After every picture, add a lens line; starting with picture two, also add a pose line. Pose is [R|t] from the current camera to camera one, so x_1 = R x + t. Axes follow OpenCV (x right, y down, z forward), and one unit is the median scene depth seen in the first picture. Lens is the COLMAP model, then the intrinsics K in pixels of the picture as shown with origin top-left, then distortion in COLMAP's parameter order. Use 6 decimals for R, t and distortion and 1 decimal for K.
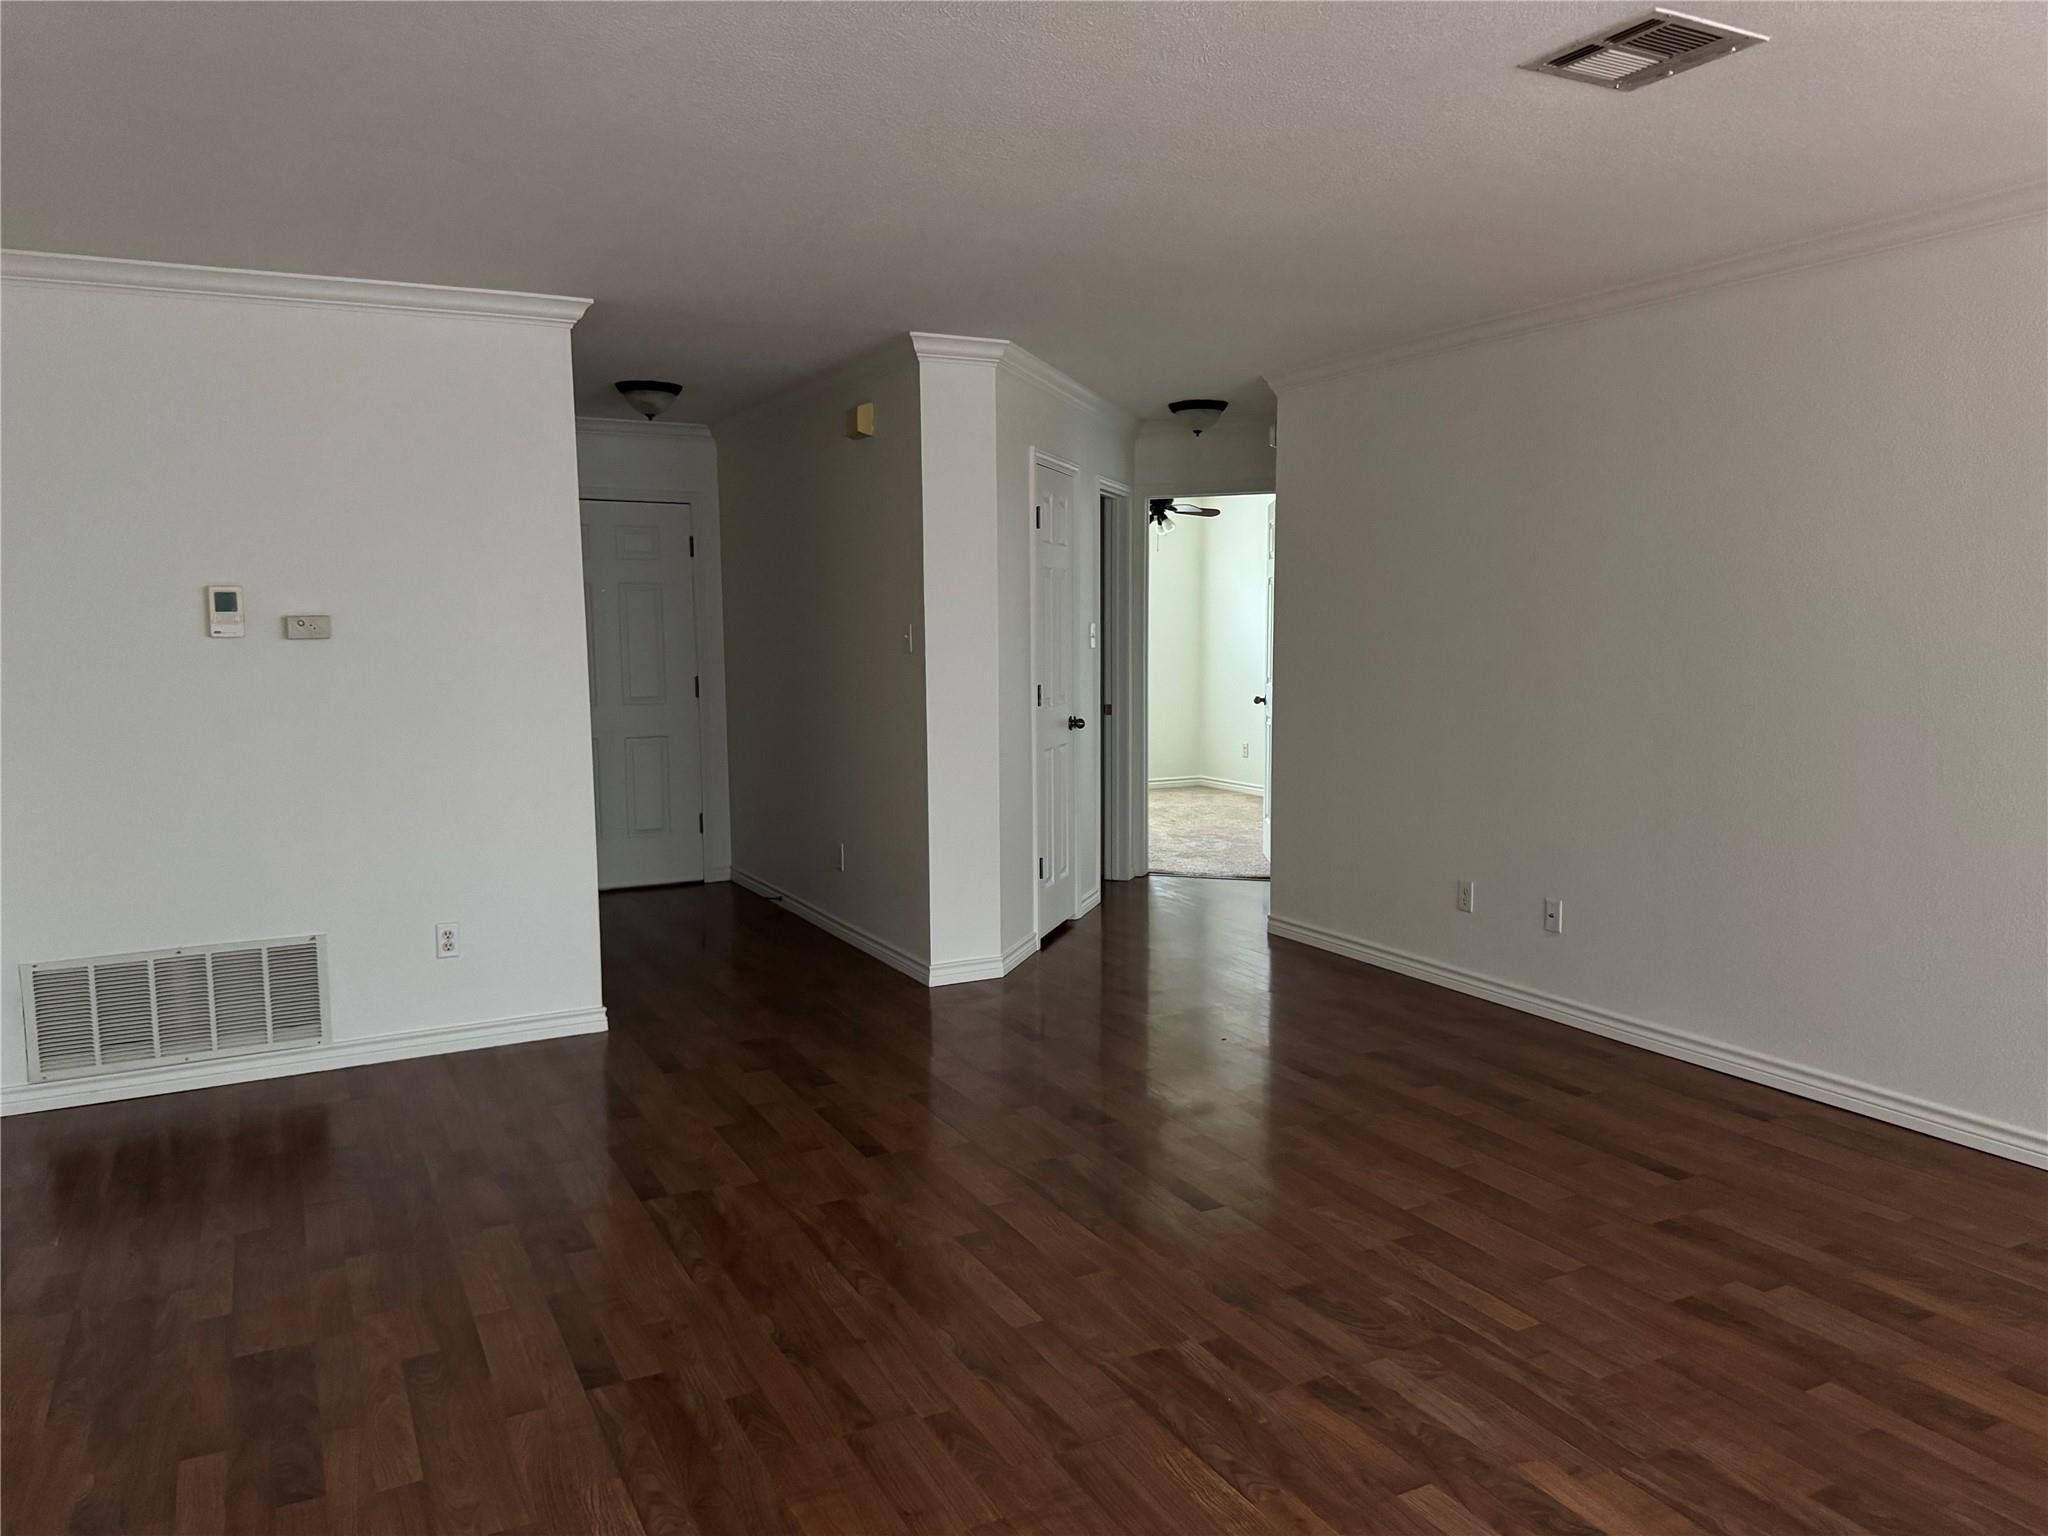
lens RADIAL K [[1447.2, 0, 1018.6], [0, 1447.2, 772.2], [0, 0, 1]] dist [0.046342, -0.050418]
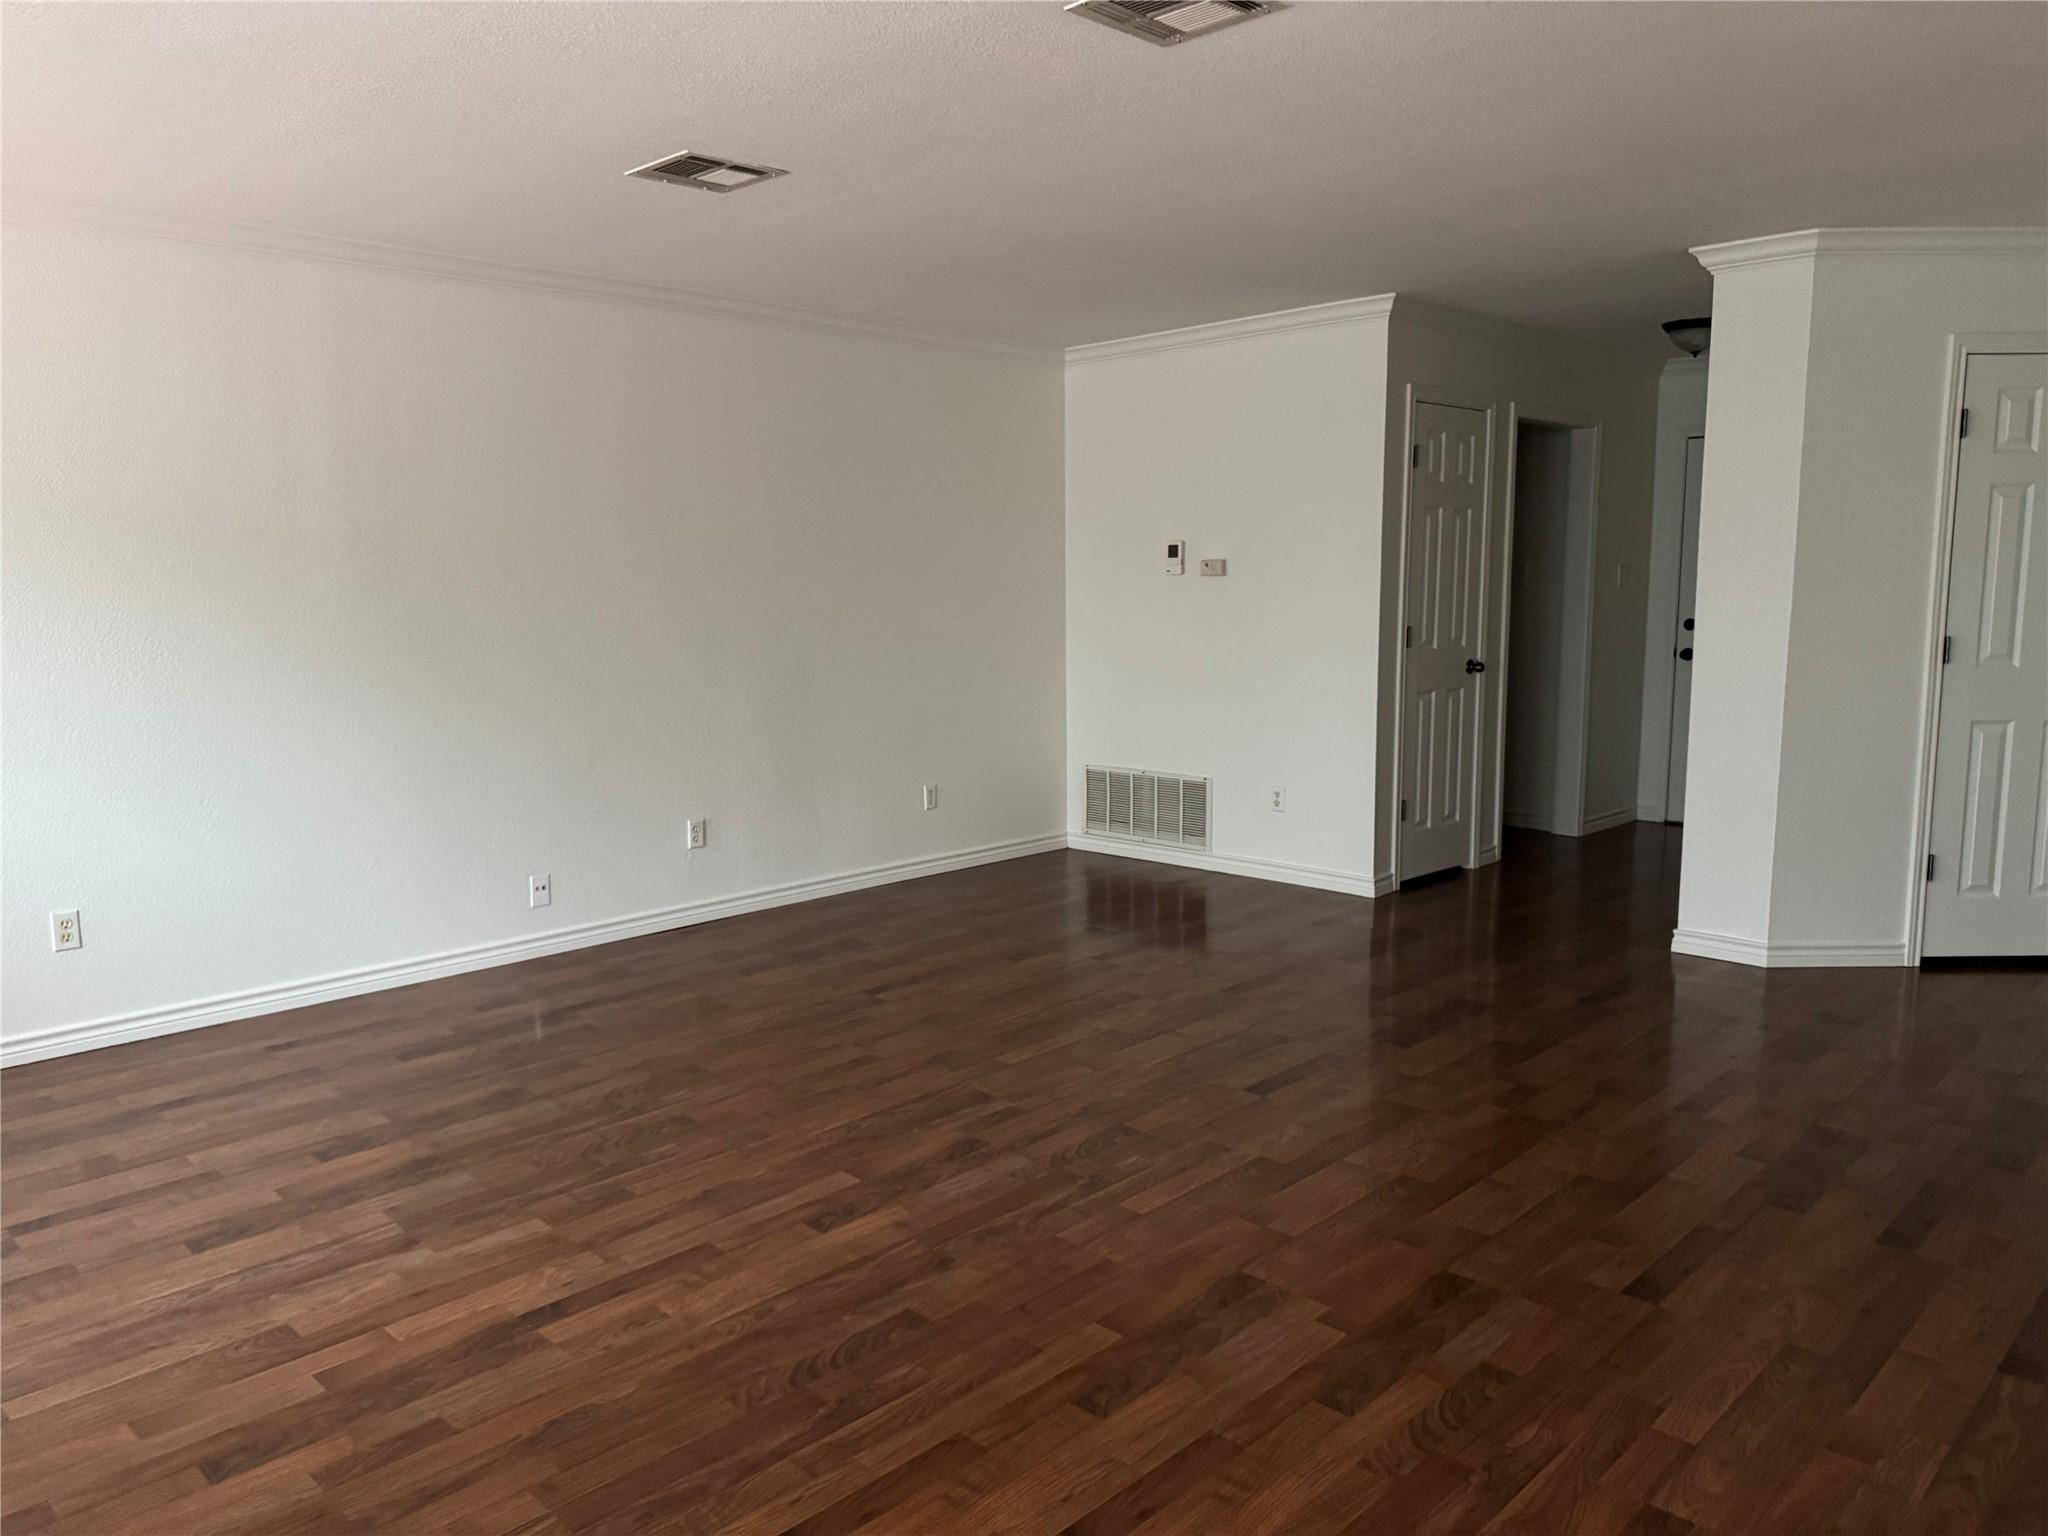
lens RADIAL K [[1447.2, 0, 1018.6], [0, 1447.2, 772.2], [0, 0, 1]] dist [0.046342, -0.050418]
pose [[0.308511, 0.133995, -0.941736, 0.893006], [-0.100369, 0.989088, 0.107851, -0.033766], [0.945911, 0.061248, 0.318594, 0.383771]]
